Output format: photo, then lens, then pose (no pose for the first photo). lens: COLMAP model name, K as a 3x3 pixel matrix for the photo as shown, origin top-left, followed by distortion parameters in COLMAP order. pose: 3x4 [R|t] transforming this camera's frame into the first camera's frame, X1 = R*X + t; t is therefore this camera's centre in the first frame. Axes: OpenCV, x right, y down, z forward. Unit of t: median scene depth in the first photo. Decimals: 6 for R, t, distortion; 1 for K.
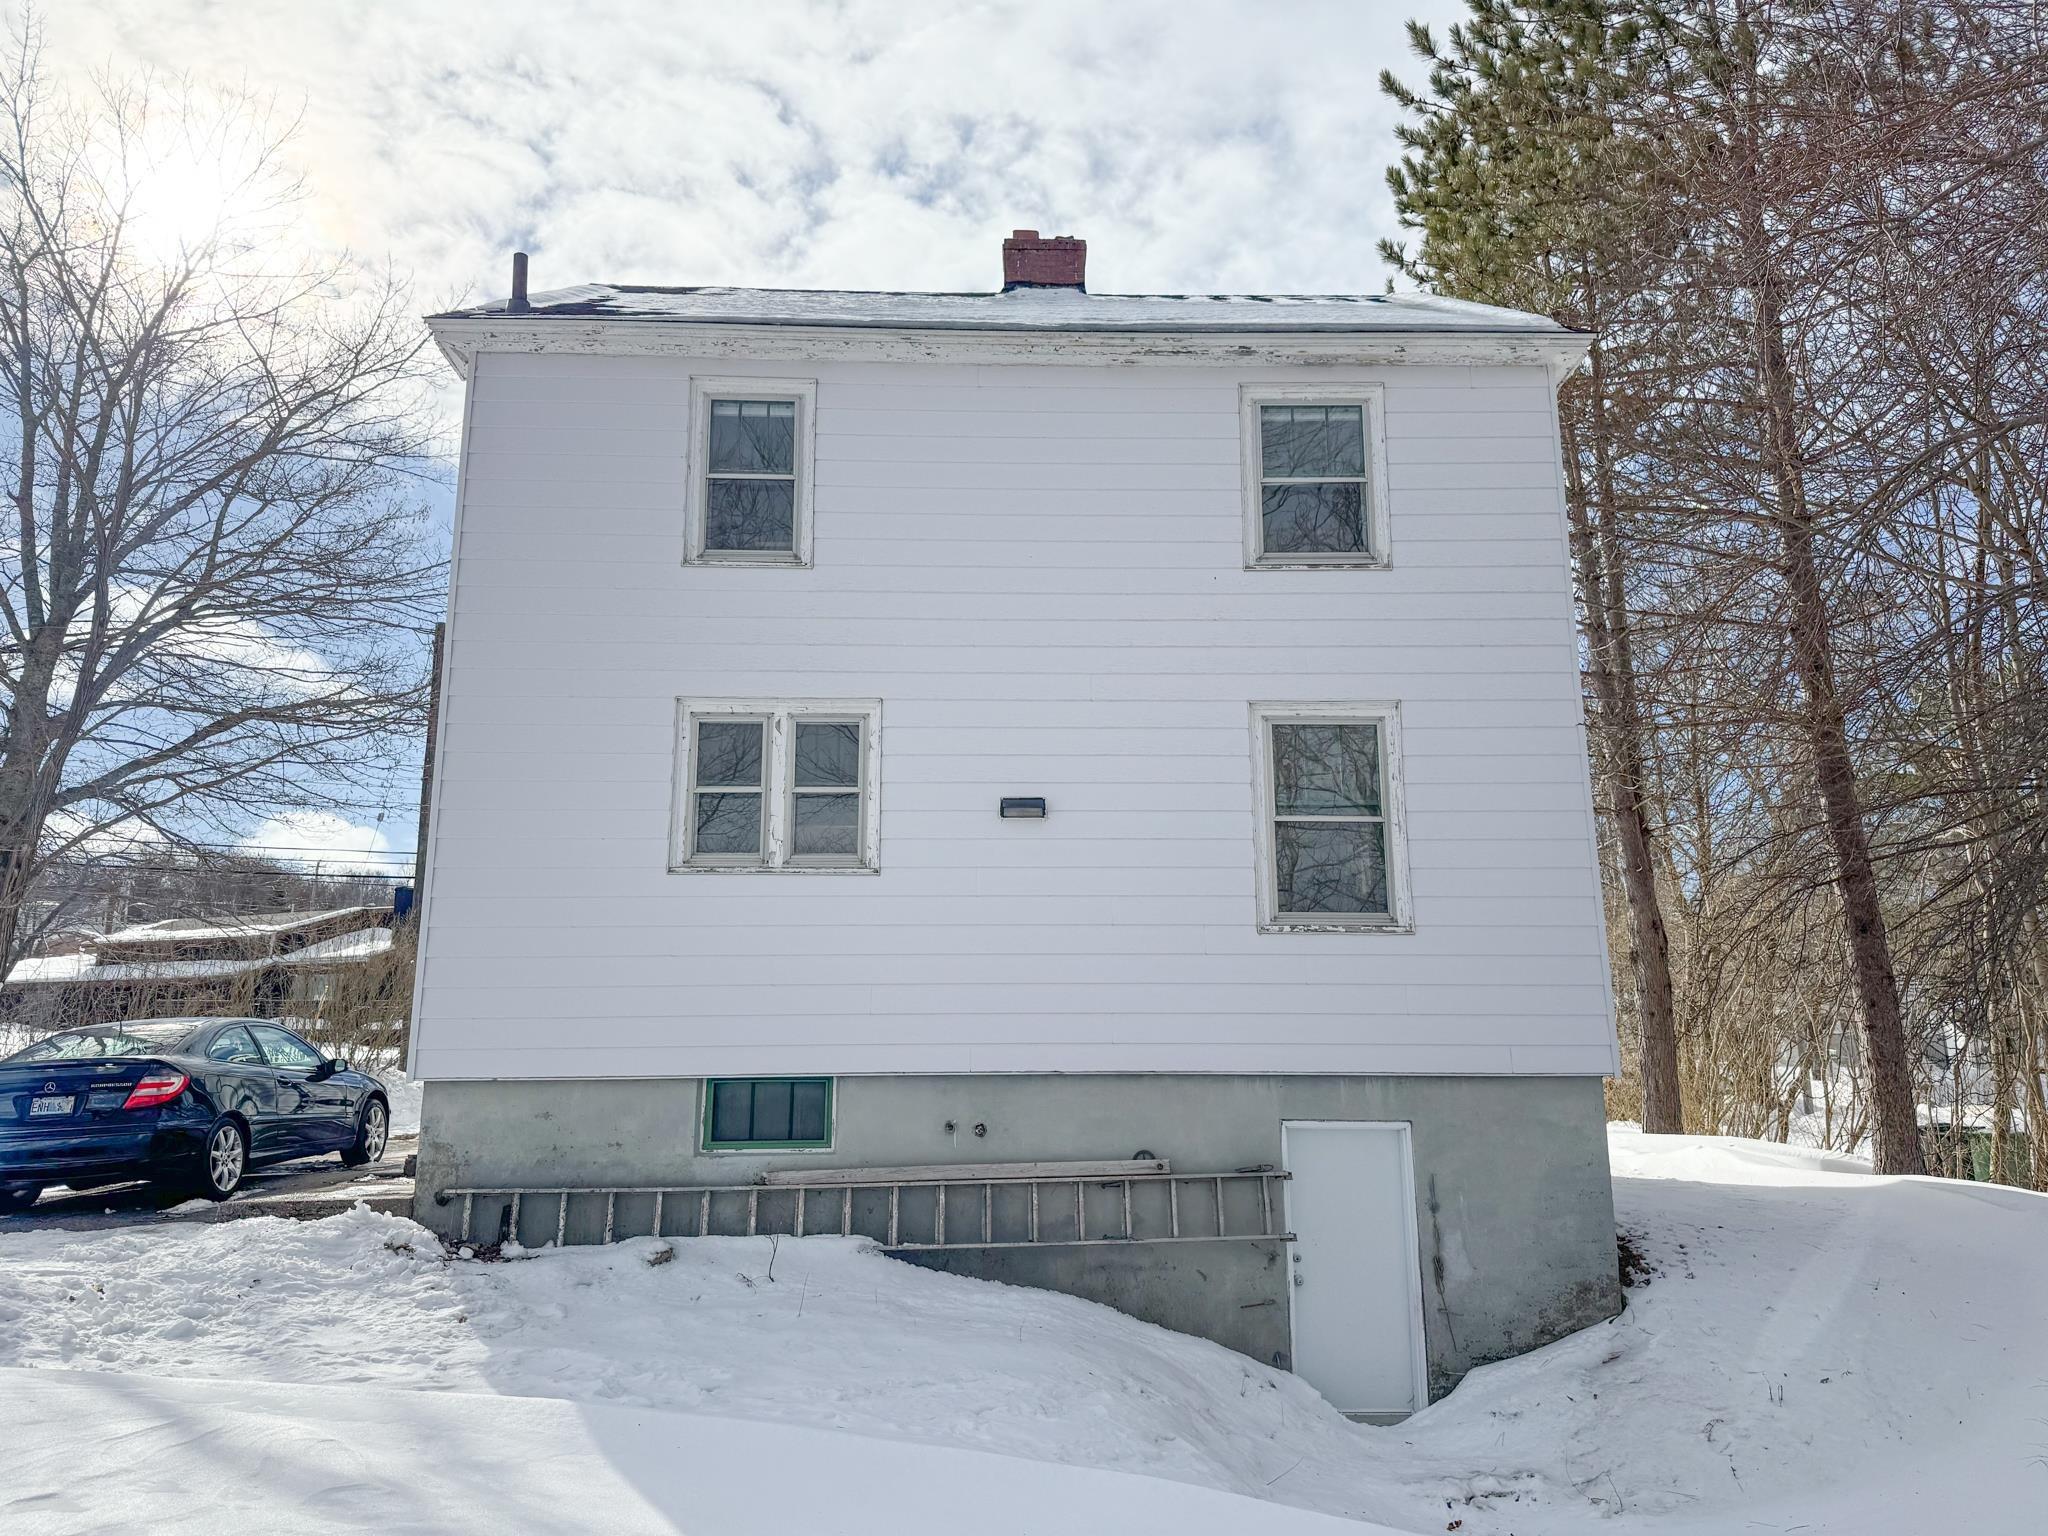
lens RADIAL K [[1407.5, 0, 1029.2], [0, 1407.5, 771.3], [0, 0, 1]] dist [0.012833, 0.004701]
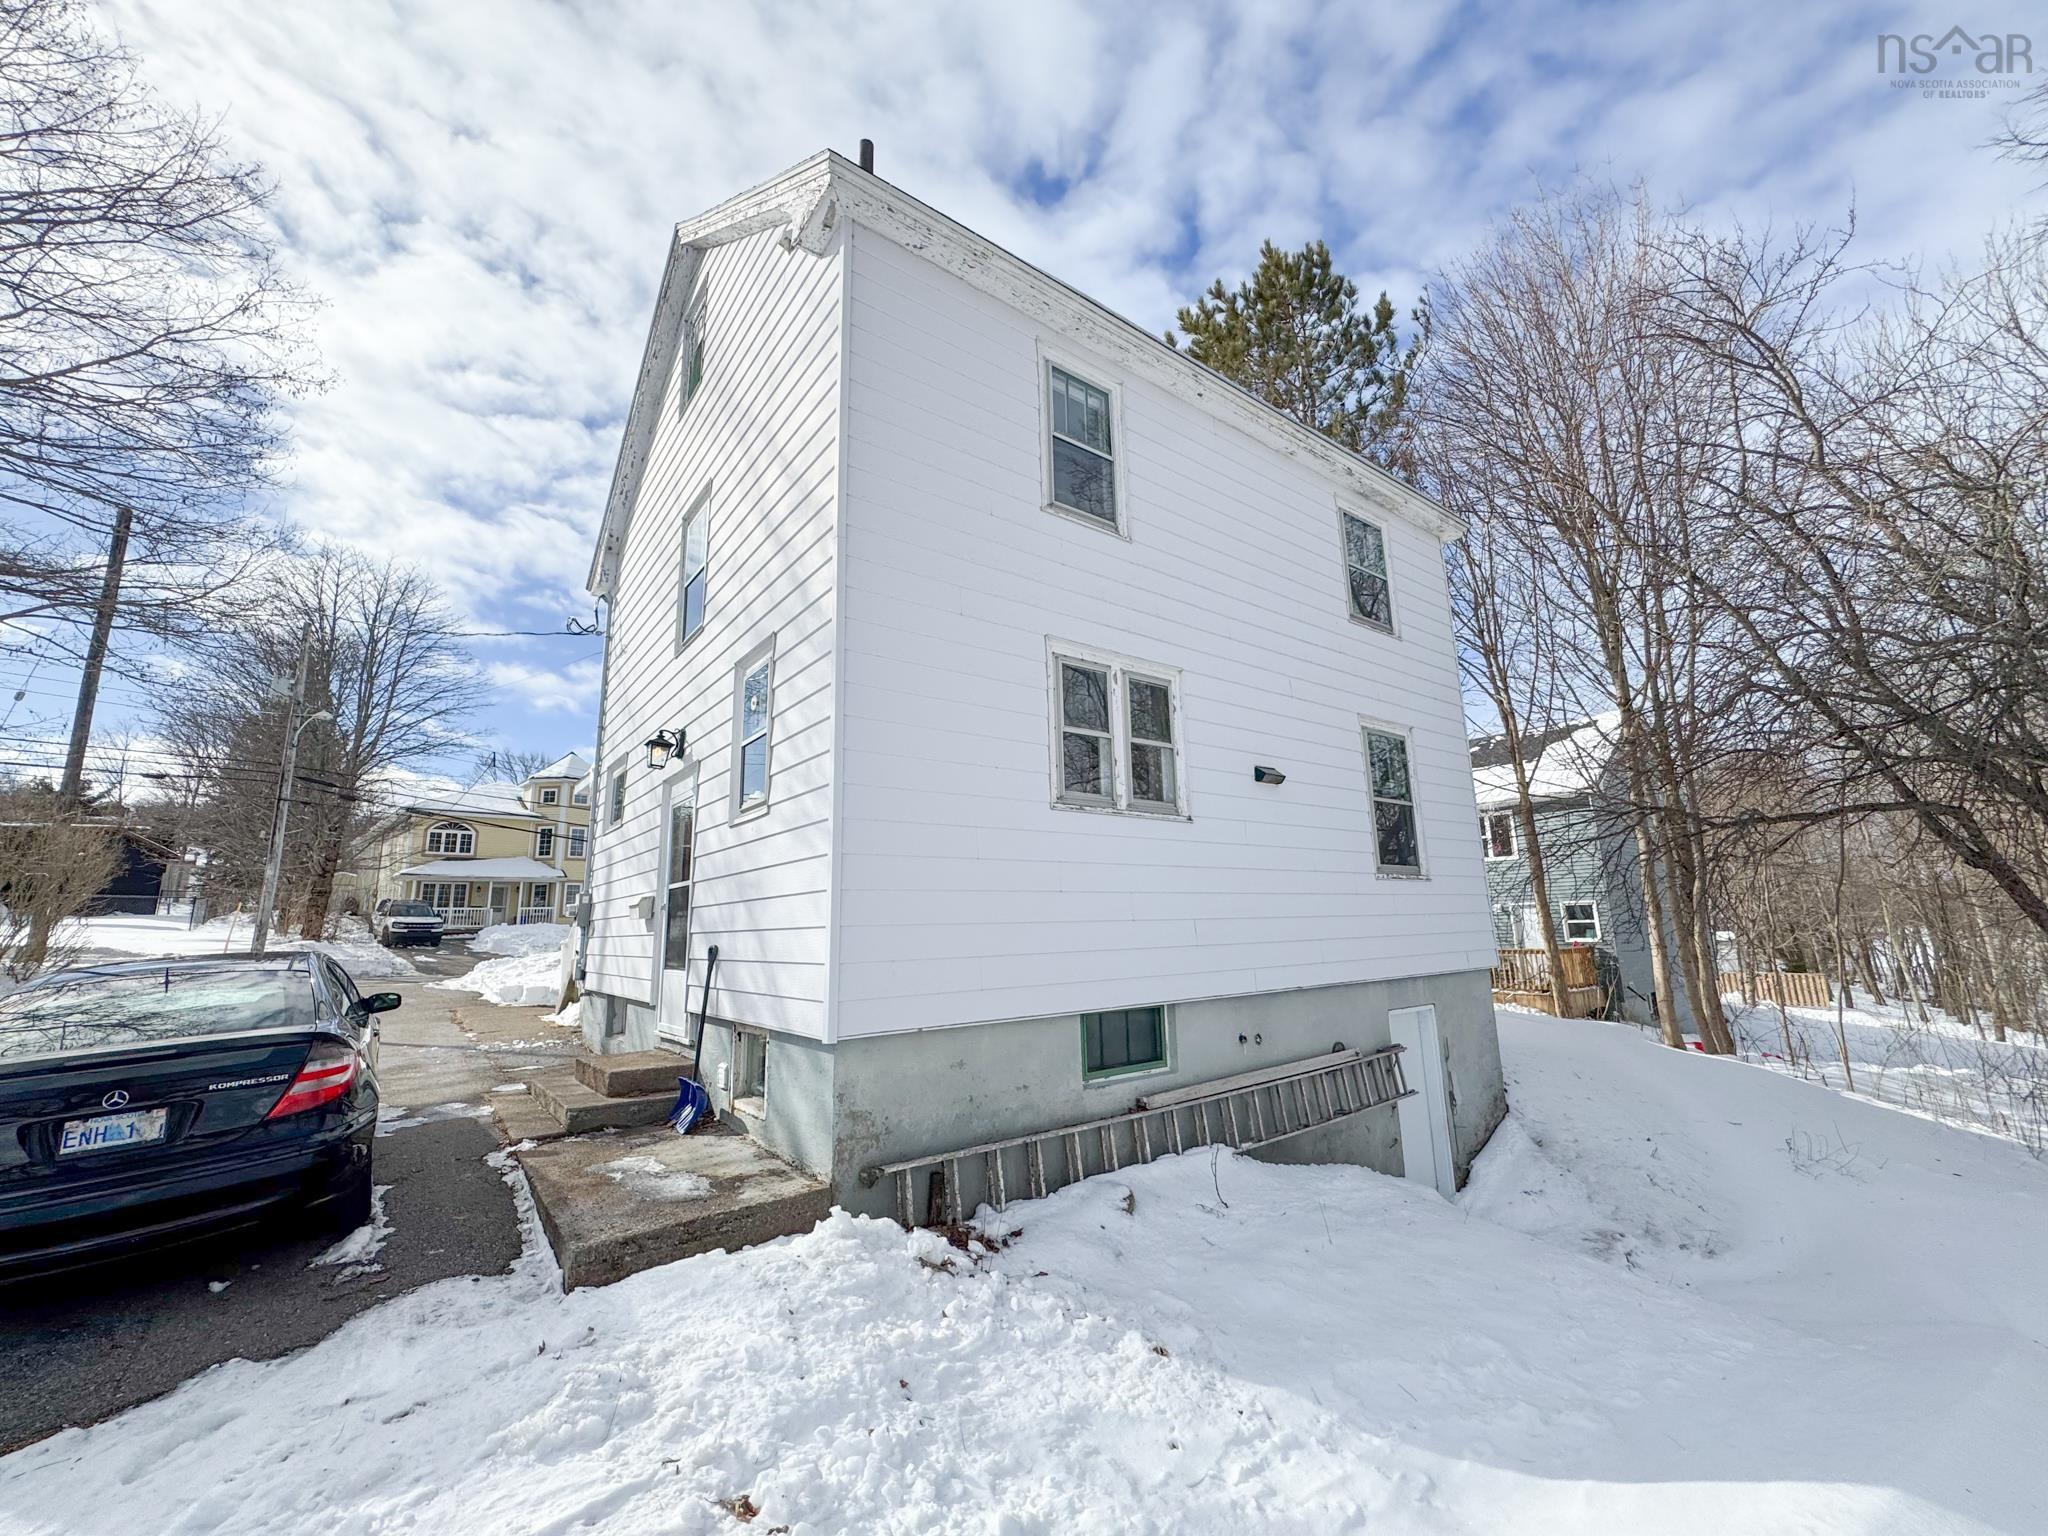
lens RADIAL K [[835.3, 0, 1028.5], [0, 835.3, 770.6], [0, 0, 1]] dist [0.015948, 0.000578]
pose [[0.816706, 0.095906, 0.569029, -0.603953], [-0.108588, 0.994018, -0.011683, 0.053972], [-0.566746, -0.052248, 0.822235, 0.516555]]
